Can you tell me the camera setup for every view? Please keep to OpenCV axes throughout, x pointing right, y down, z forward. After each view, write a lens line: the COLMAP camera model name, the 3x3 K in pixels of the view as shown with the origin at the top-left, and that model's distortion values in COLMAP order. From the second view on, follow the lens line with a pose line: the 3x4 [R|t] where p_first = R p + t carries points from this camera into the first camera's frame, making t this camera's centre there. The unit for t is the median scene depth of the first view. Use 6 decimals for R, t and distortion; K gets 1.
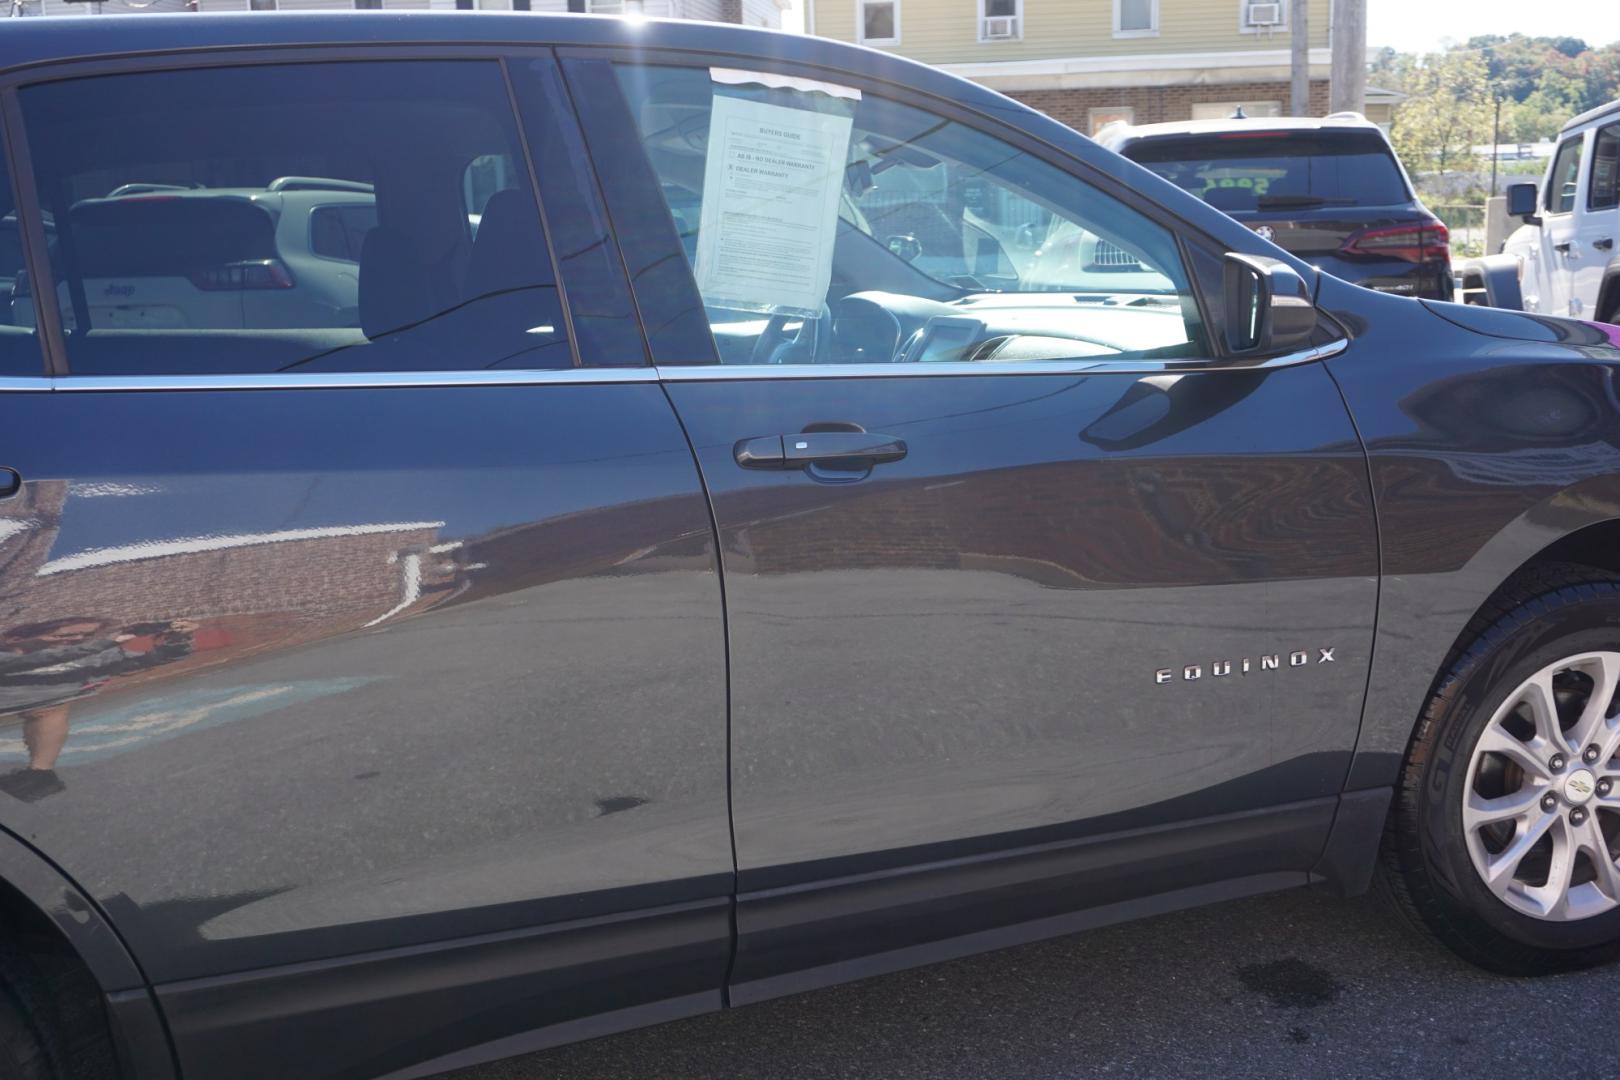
lens RADIAL K [[1649.6, 0, 788.1], [0, 1649.6, 535.8], [0, 0, 1]] dist [-0.000691, 0.000000]
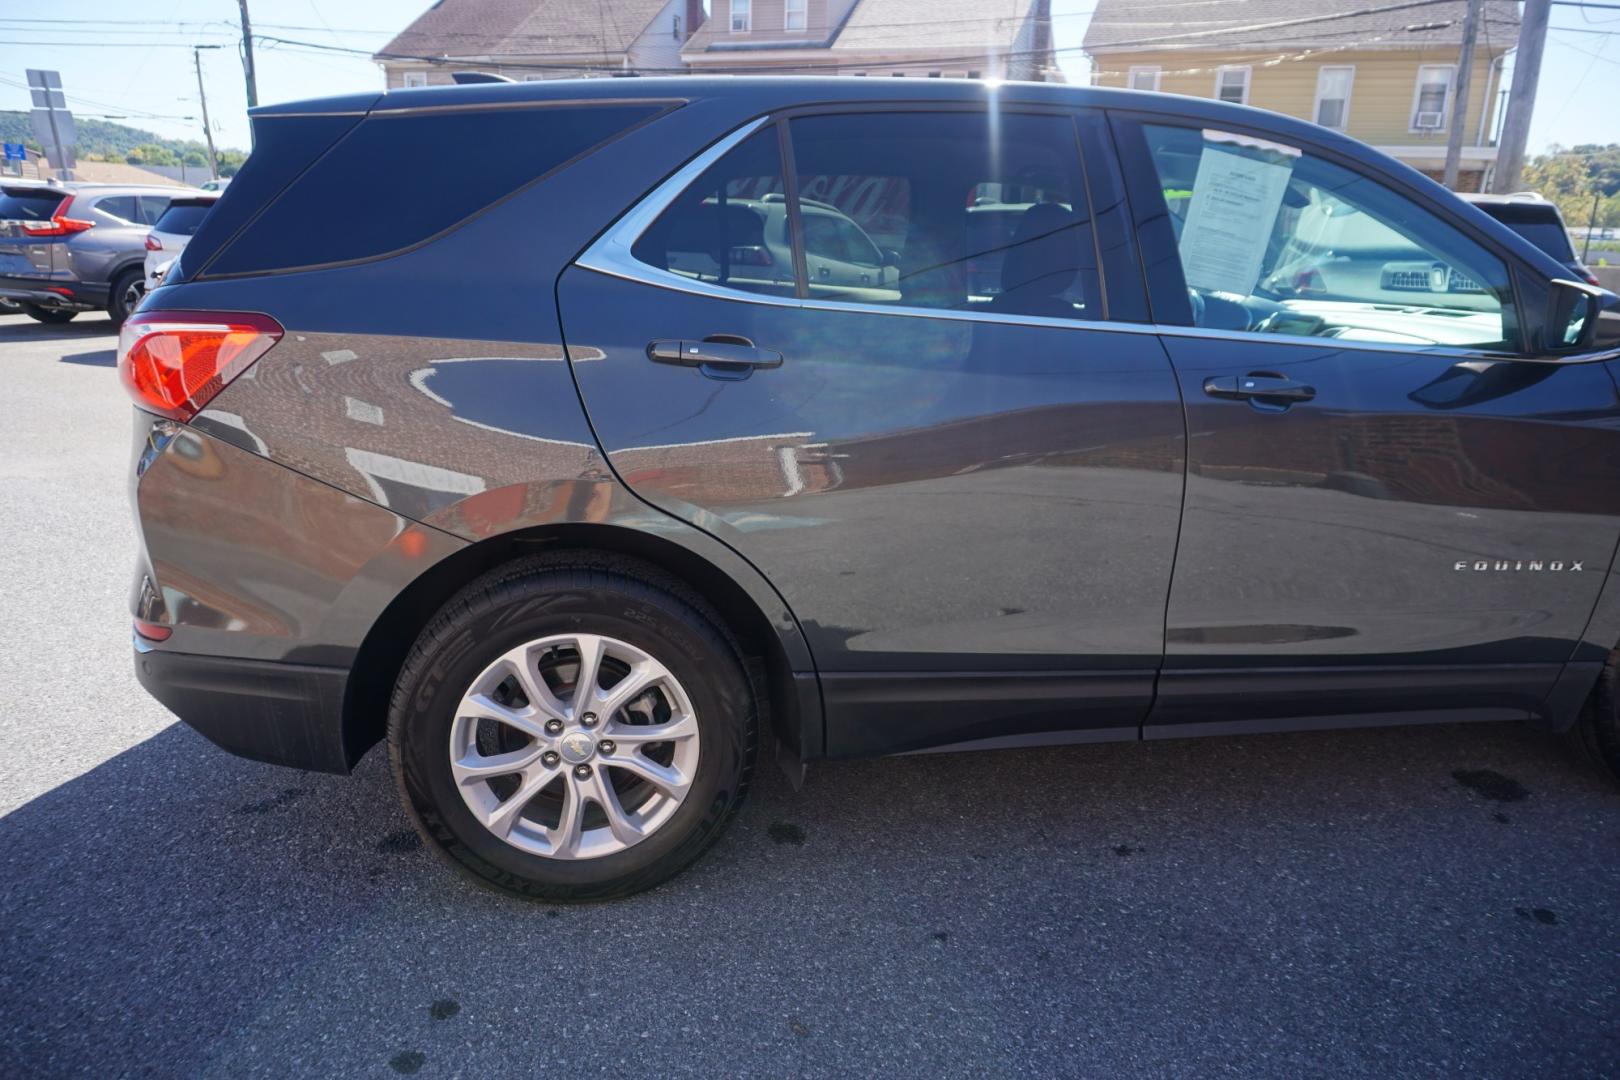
lens RADIAL K [[1084.0, 0, 802.8], [0, 1084.0, 533.0], [0, 0, 1]] dist [-0.046818, 0.034044]
pose [[0.974946, 0.116552, -0.189464, -0.147064], [-0.101525, 0.991003, 0.087206, 0.027962], [0.197924, -0.065786, 0.978007, -0.045928]]
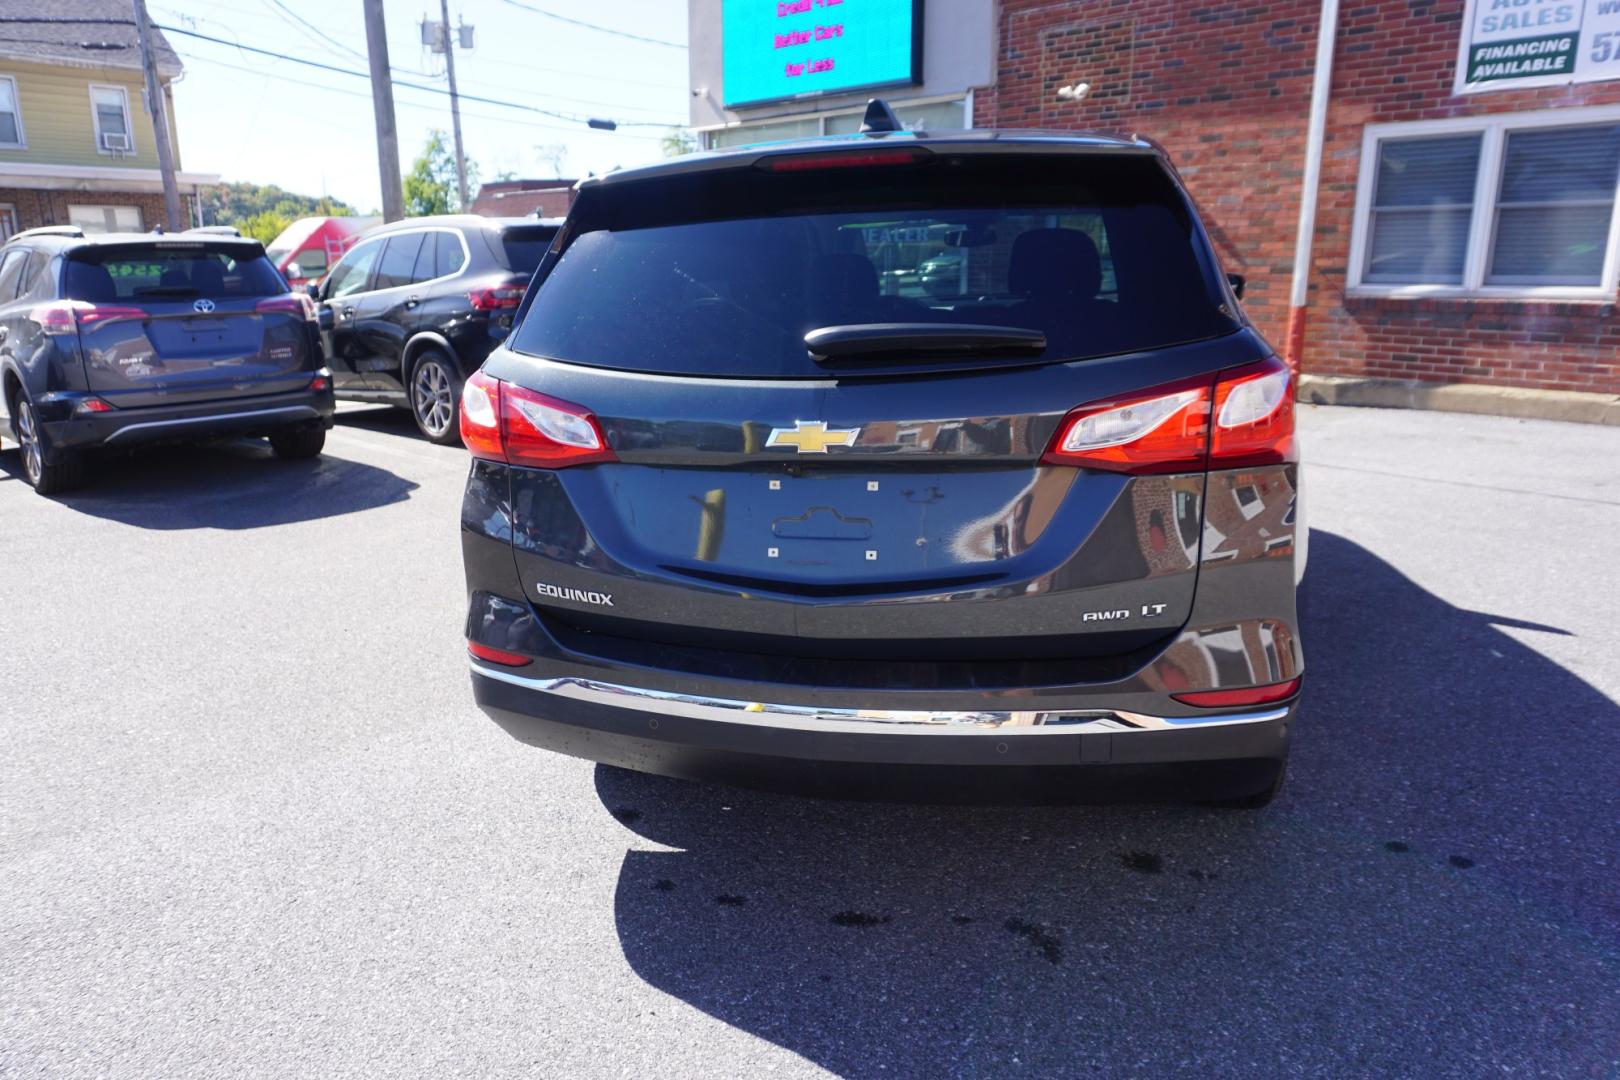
lens RADIAL K [[1084.0, 0, 808.5], [0, 1084.0, 539.9], [0, 0, 1]] dist [-0.046818, 0.034044]
pose [[0.587378, -0.176629, 0.789803, -1.414665], [0.151942, 0.982608, 0.106748, -0.014091], [-0.794922, 0.057302, 0.604000, 0.388868]]
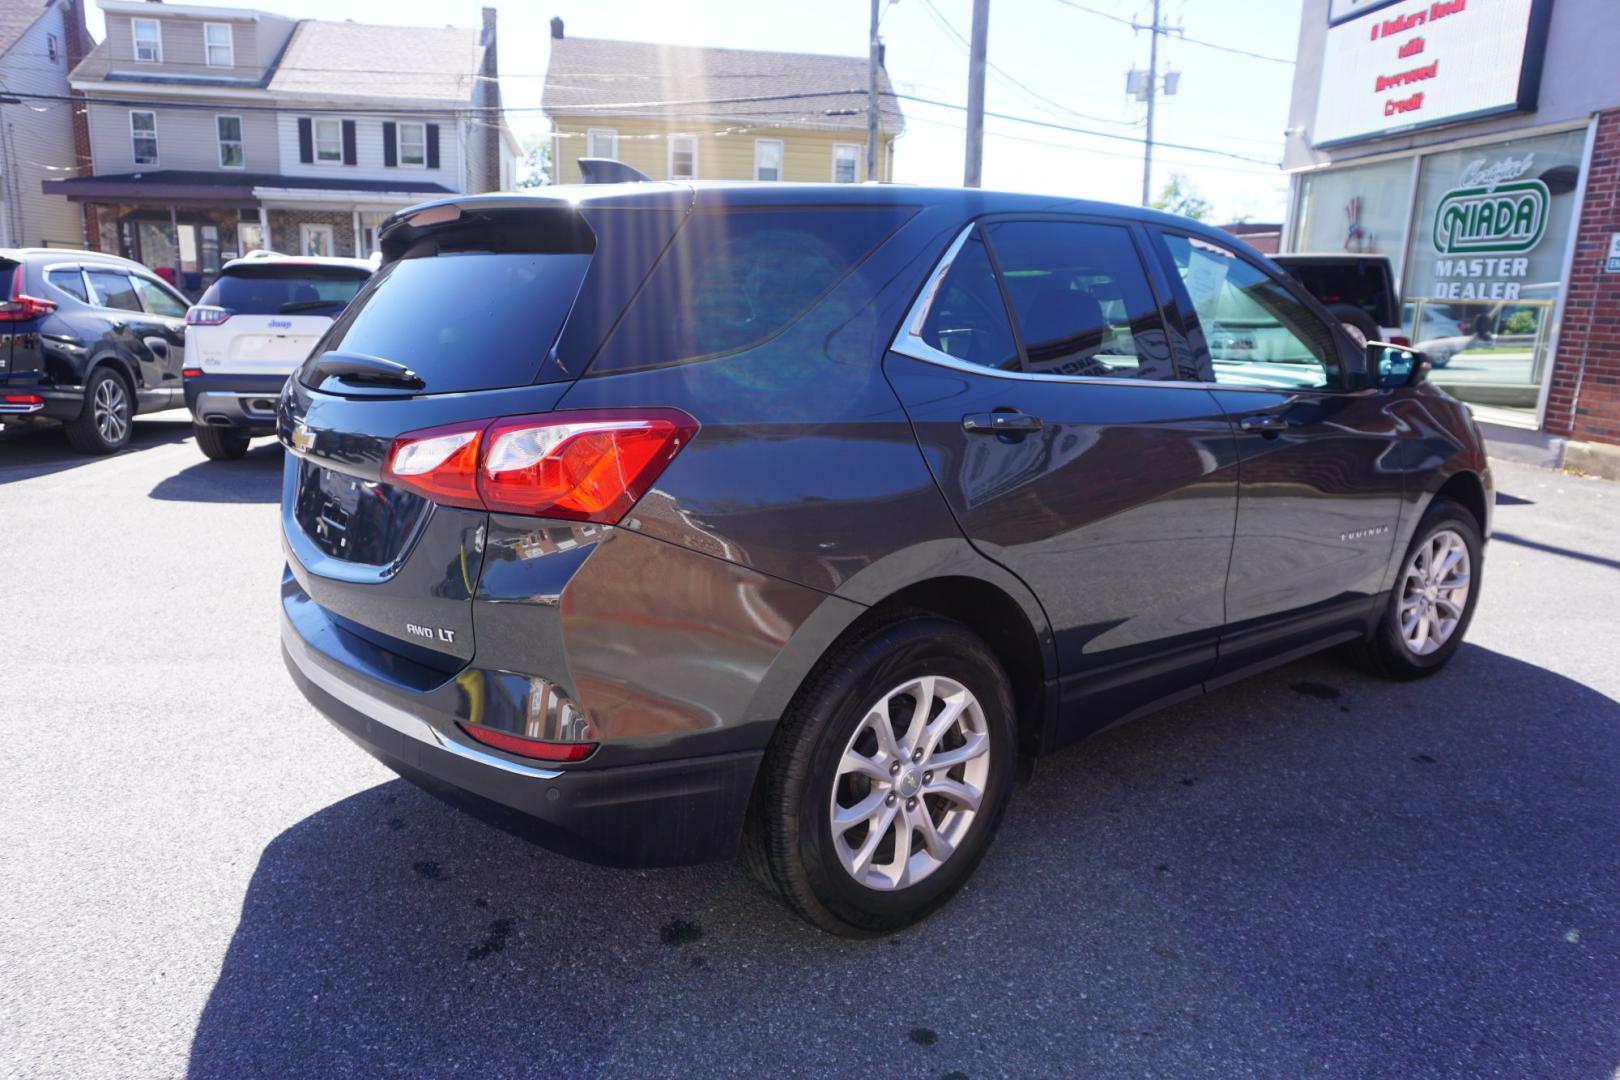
lens RADIAL K [[1084.0, 0, 801.0], [0, 1084.0, 534.4], [0, 0, 1]] dist [-0.046818, 0.034044]
pose [[0.955317, -0.002382, 0.295574, -0.759066], [-0.003092, 0.999832, 0.018051, 0.051929], [-0.295567, -0.018158, 0.955149, -0.118900]]
